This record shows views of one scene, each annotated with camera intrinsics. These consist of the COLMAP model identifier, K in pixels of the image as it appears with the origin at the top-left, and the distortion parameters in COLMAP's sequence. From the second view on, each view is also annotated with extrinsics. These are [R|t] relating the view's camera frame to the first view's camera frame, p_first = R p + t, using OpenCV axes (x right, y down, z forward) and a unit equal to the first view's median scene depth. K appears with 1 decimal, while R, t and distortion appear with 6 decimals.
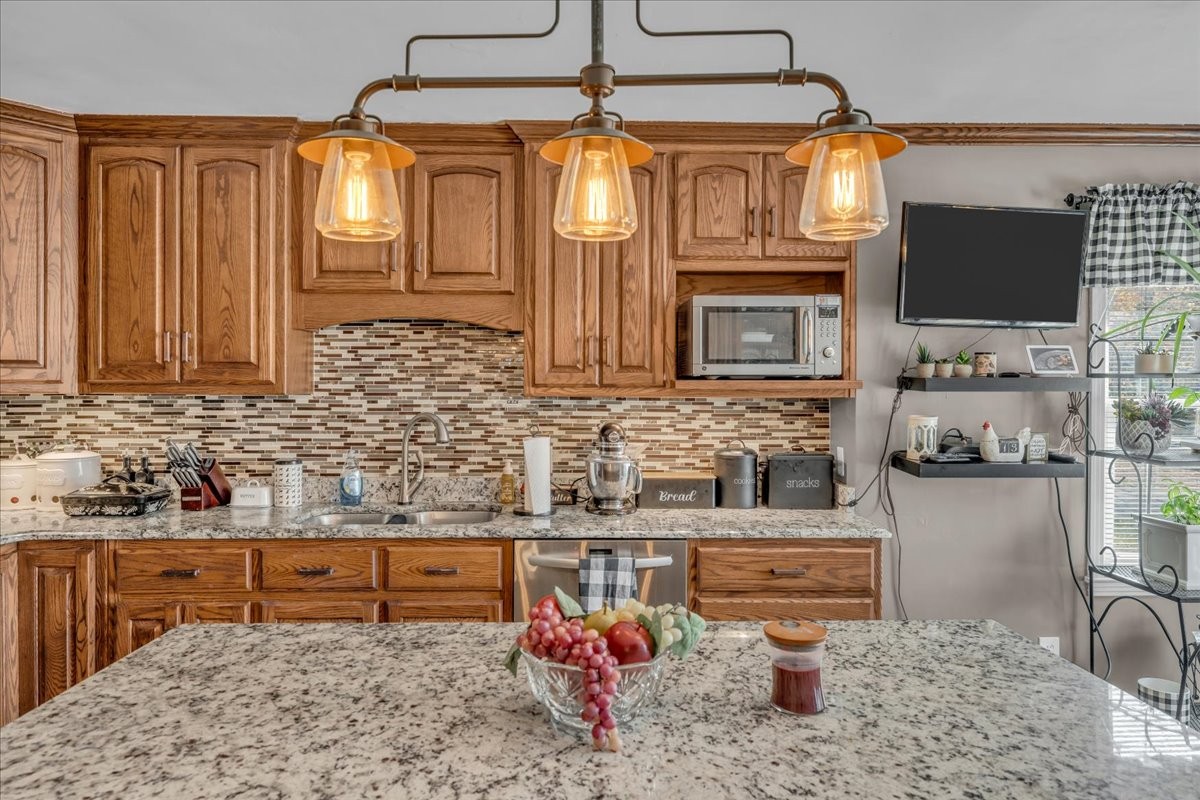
lens RADIAL K [[747.7, 0, 598.2], [0, 747.7, 390.0], [0, 0, 1]] dist [0.004576, 0.000871]
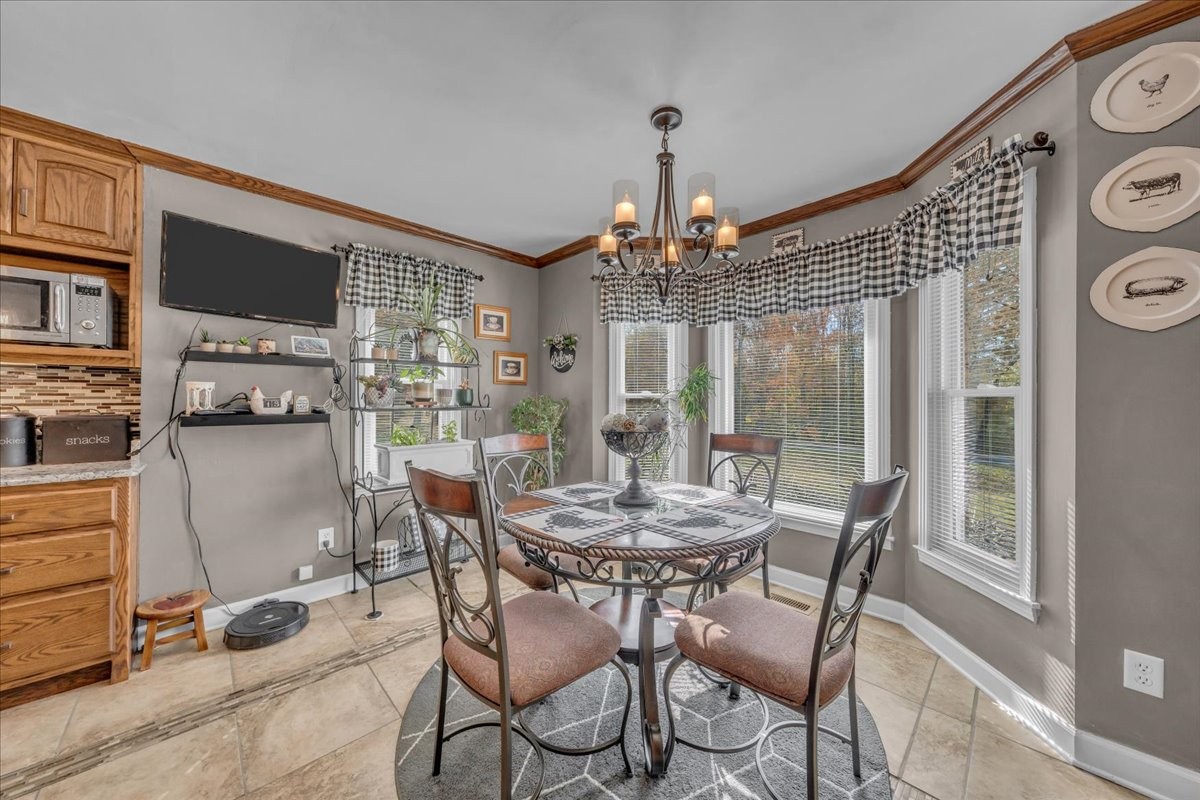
lens RADIAL K [[414.6, 0, 596.3], [0, 414.6, 399.1], [0, 0, 1]] dist [-0.006213, 0.000844]
pose [[0.738530, 0.002161, 0.674217, 0.445125], [0.004230, 0.999960, -0.007839, 0.071946], [-0.674207, 0.008641, 0.738492, -0.009651]]
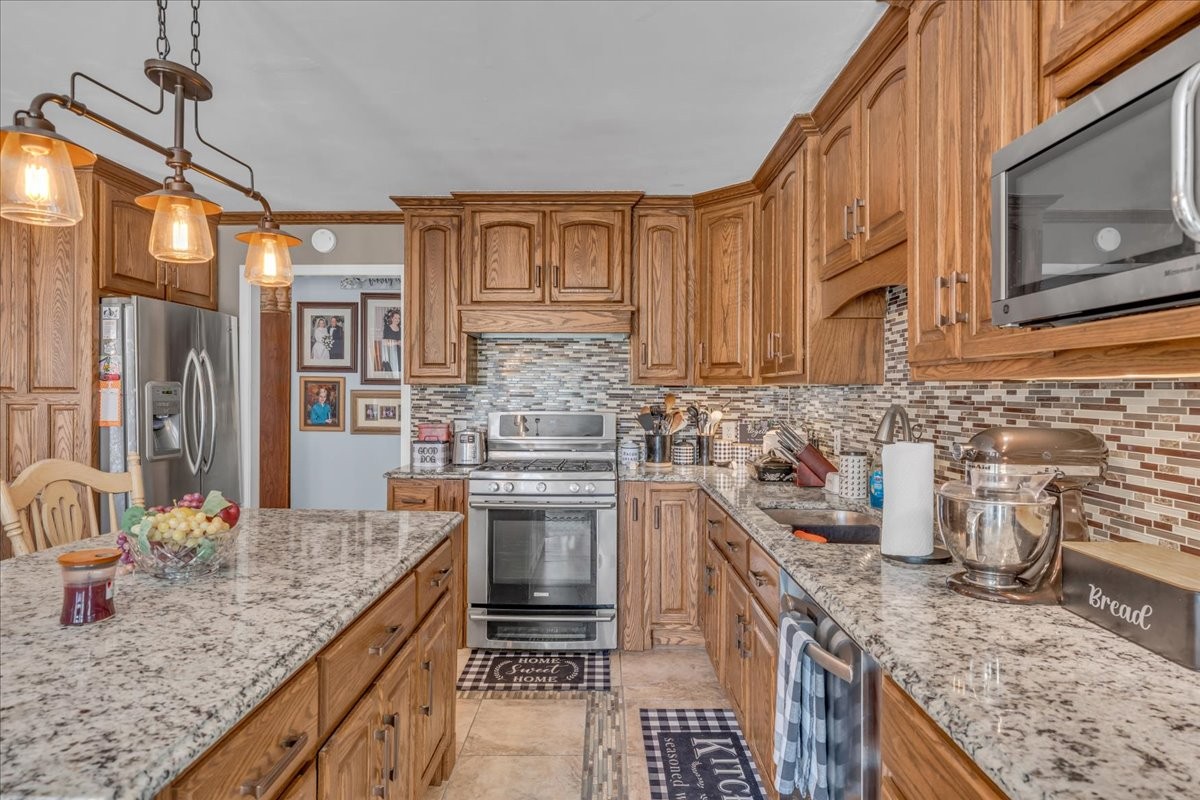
lens RADIAL K [[684.3, 0, 598.9], [0, 684.3, 395.0], [0, 0, 1]] dist [-0.002145, -0.002560]
pose [[-0.033552, 0.000879, -0.999437, 0.532065], [-0.010753, 0.999941, 0.001241, 0.023392], [0.999379, 0.010789, -0.033541, 0.742055]]
